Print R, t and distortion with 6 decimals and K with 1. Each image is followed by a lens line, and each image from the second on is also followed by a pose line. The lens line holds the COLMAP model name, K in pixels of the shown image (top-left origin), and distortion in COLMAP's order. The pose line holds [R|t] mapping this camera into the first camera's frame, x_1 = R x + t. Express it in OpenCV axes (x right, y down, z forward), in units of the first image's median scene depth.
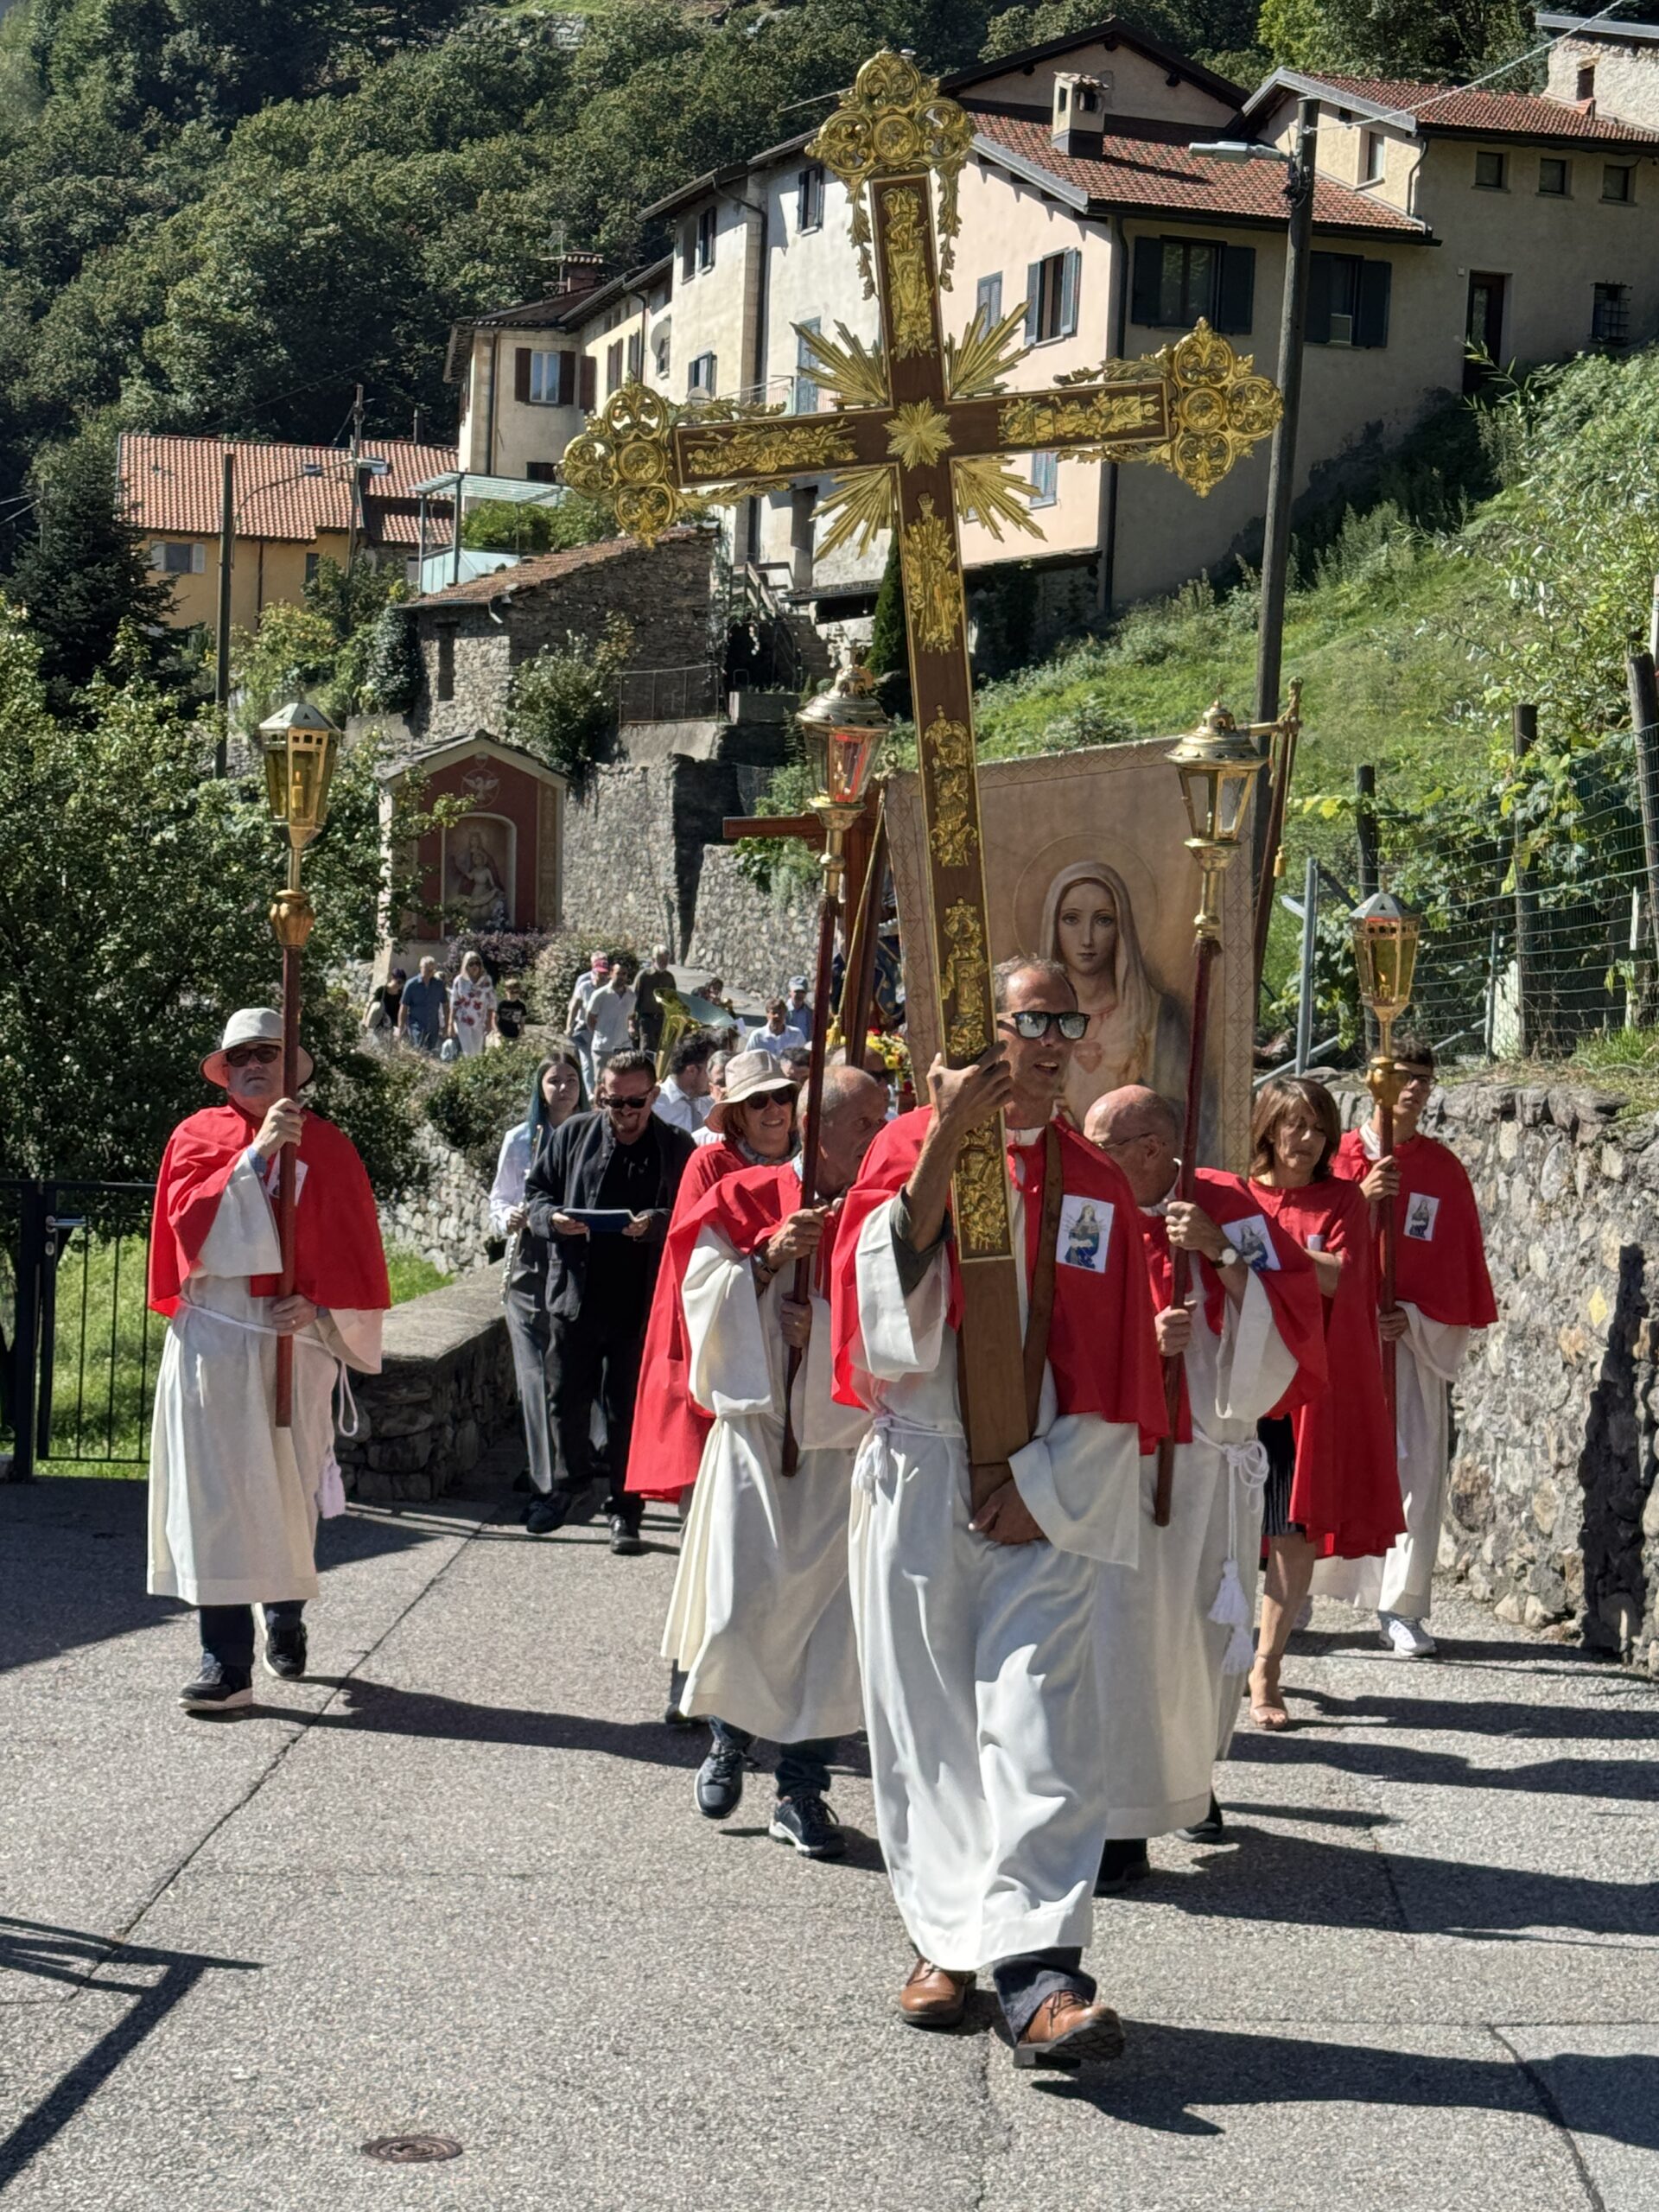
lens RADIAL K [[3652.8, 0, 815.5], [0, 3652.8, 1122.8], [0, 0, 1]] dist [0.073399, 0.000000]
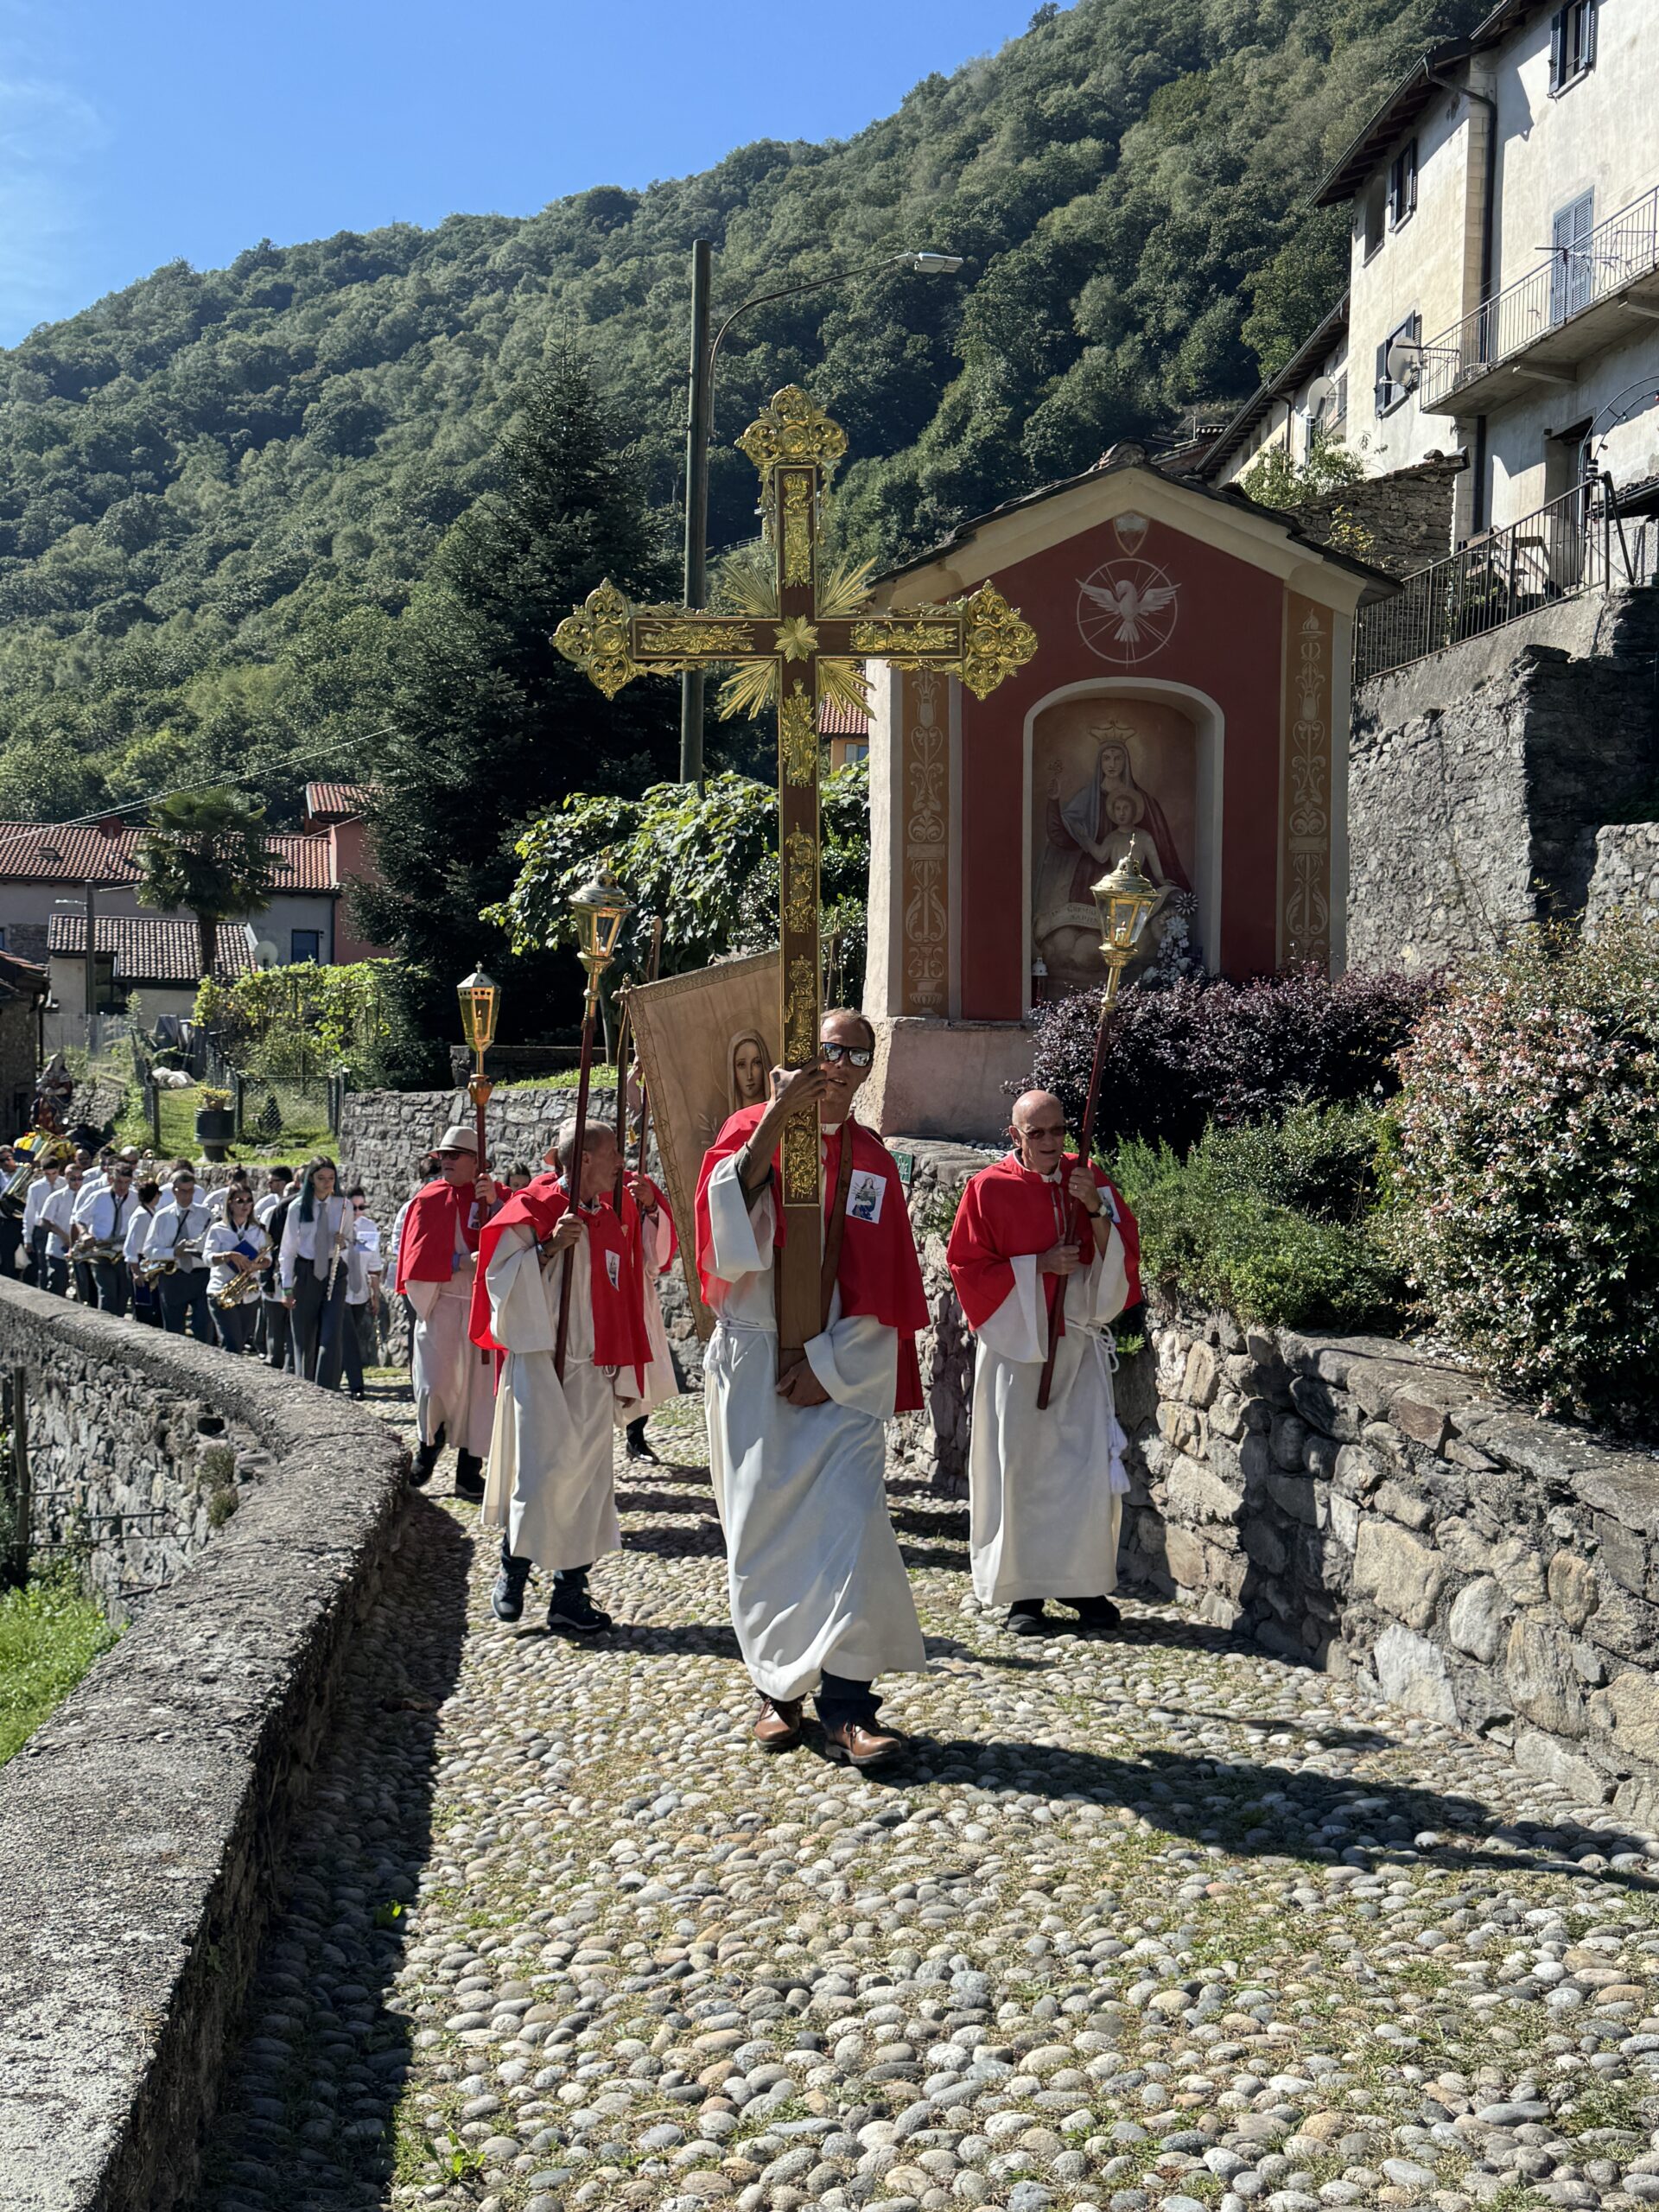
lens RADIAL K [[1781.4, 0, 834.2], [0, 1781.4, 1110.9], [0, 0, 1]] dist [-0.008910, -0.016163]
pose [[0.969129, -0.005510, -0.246494, -0.045603], [-0.002212, 0.999516, -0.031039, -0.020589], [0.246545, 0.030626, 0.968647, 0.488822]]
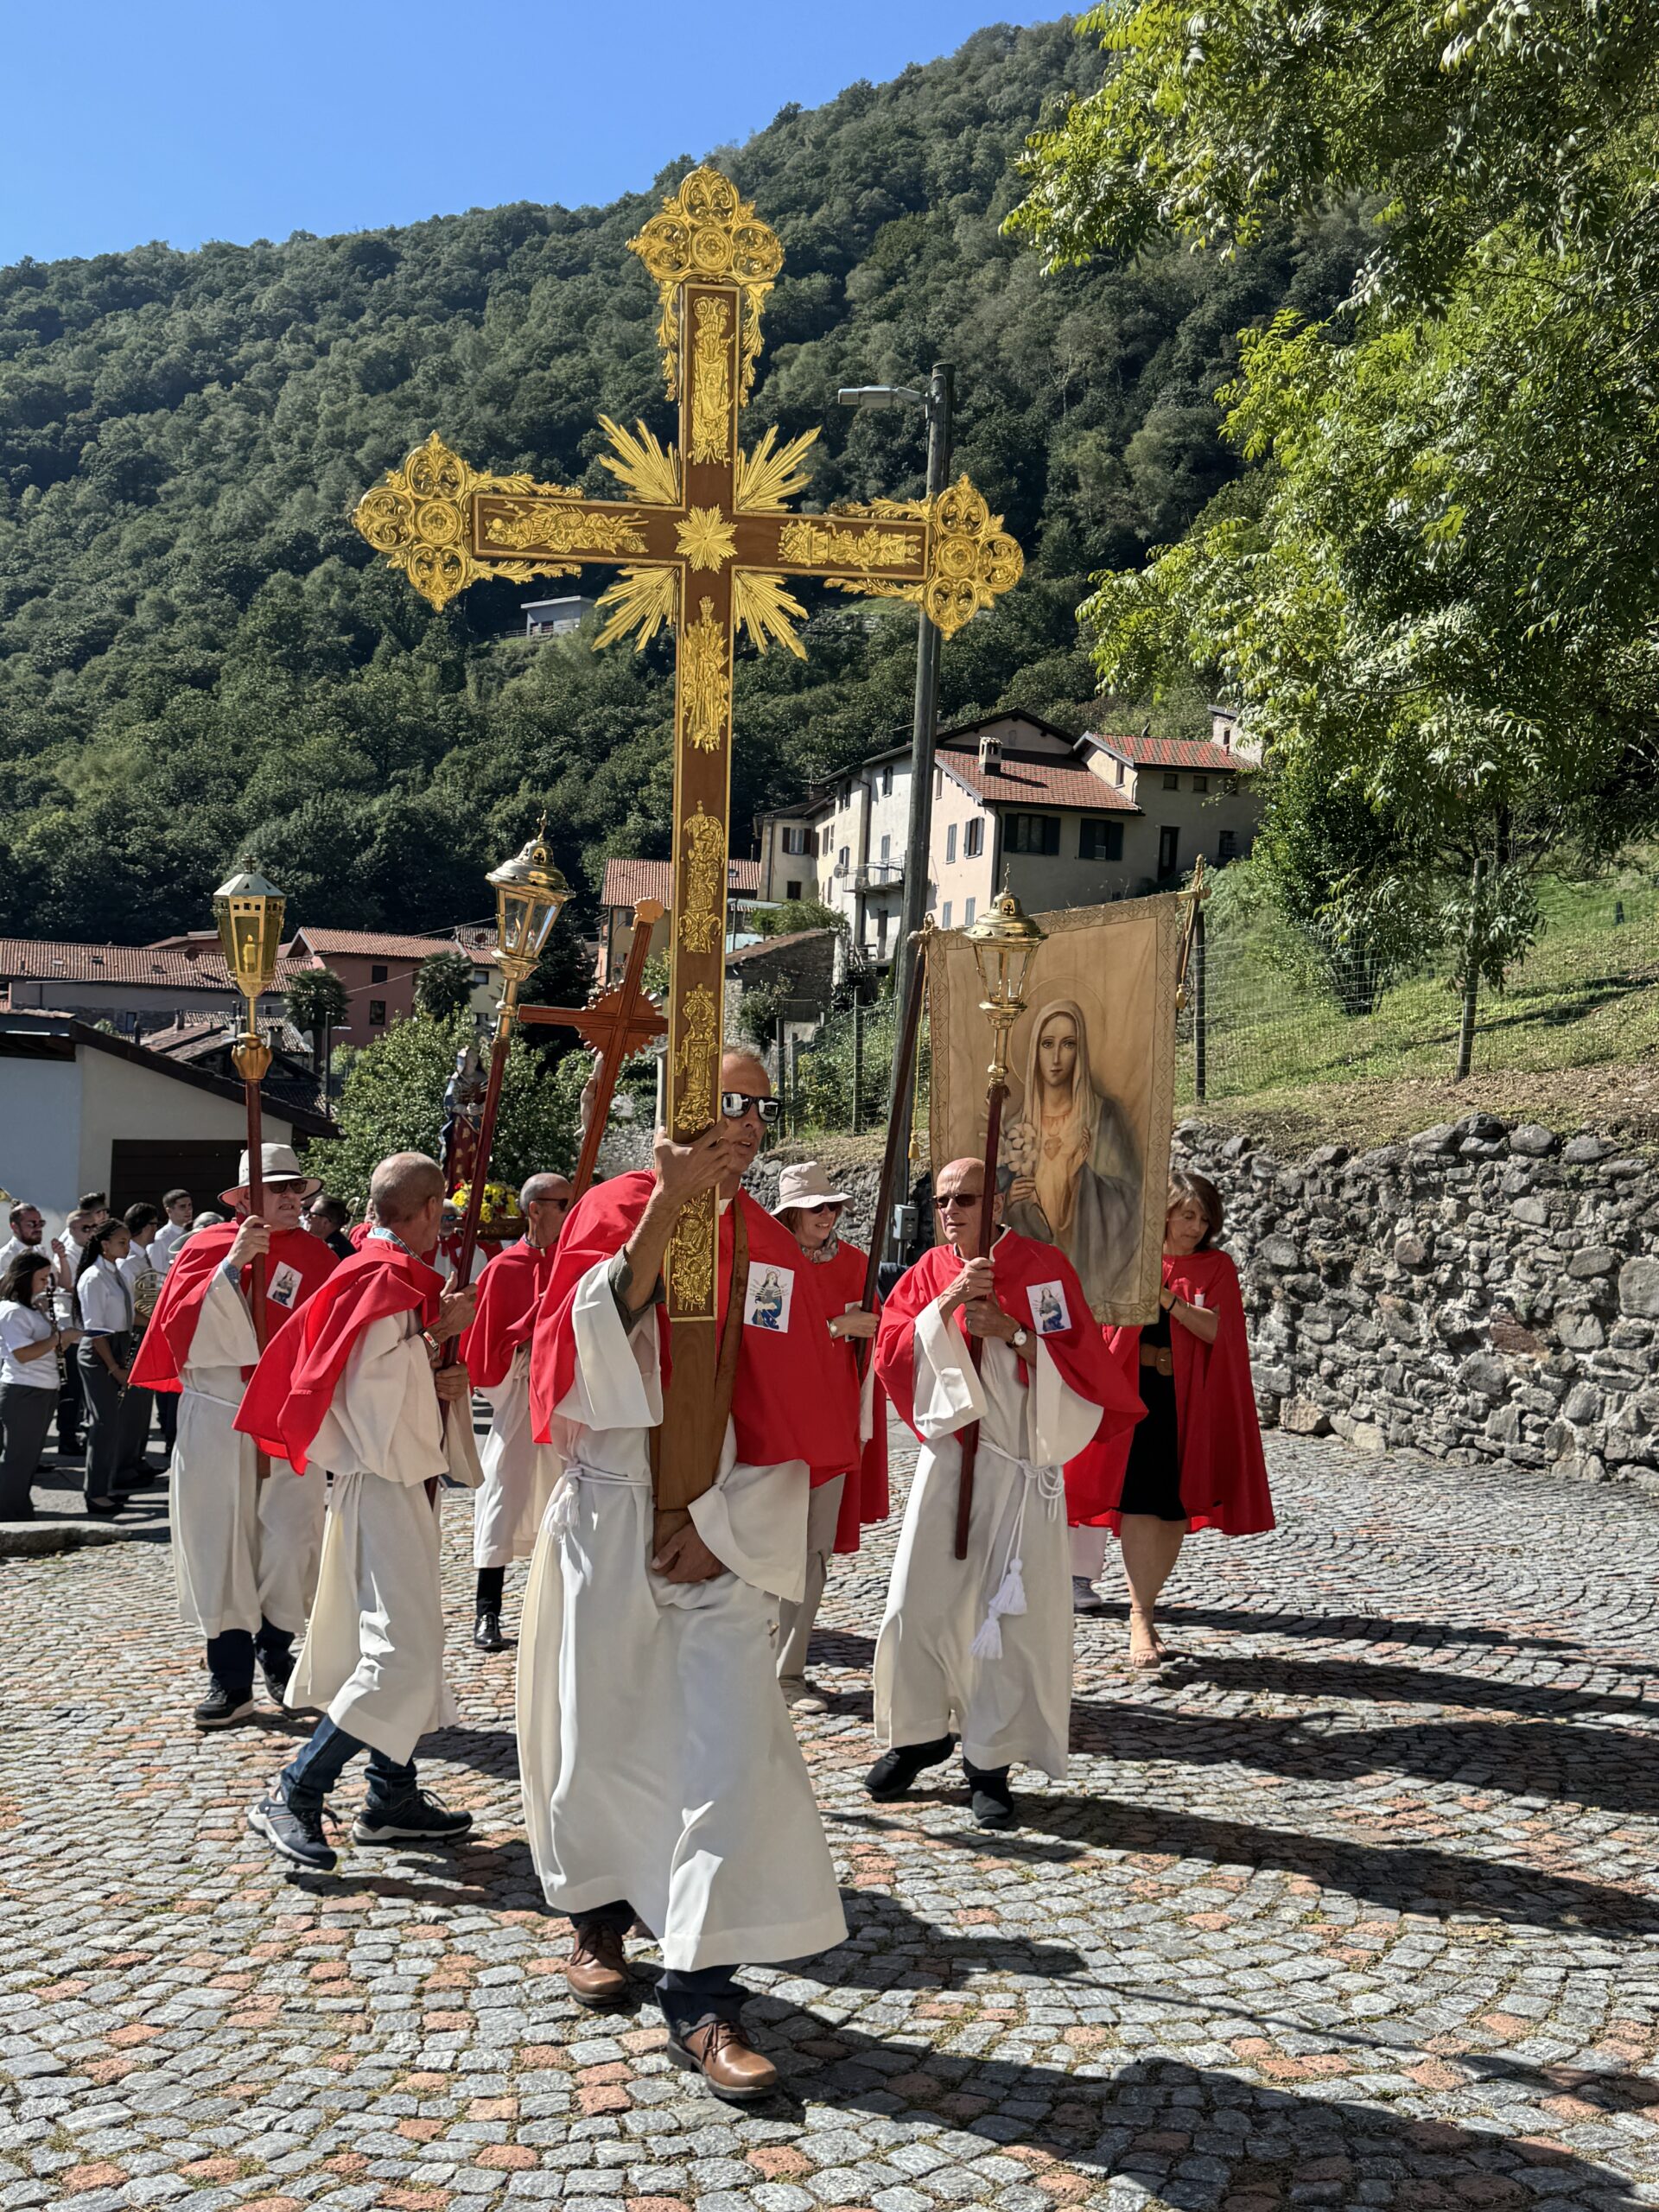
lens RADIAL K [[2206.4, 0, 803.0], [0, 2206.4, 1106.2], [0, 0, 1]] dist [0.118544, 0.000000]
pose [[0.991497, 0.017428, -0.128956, 0.095206], [-0.022625, 0.998985, -0.038948, -0.003250], [0.128146, 0.041535, 0.990885, -0.243133]]
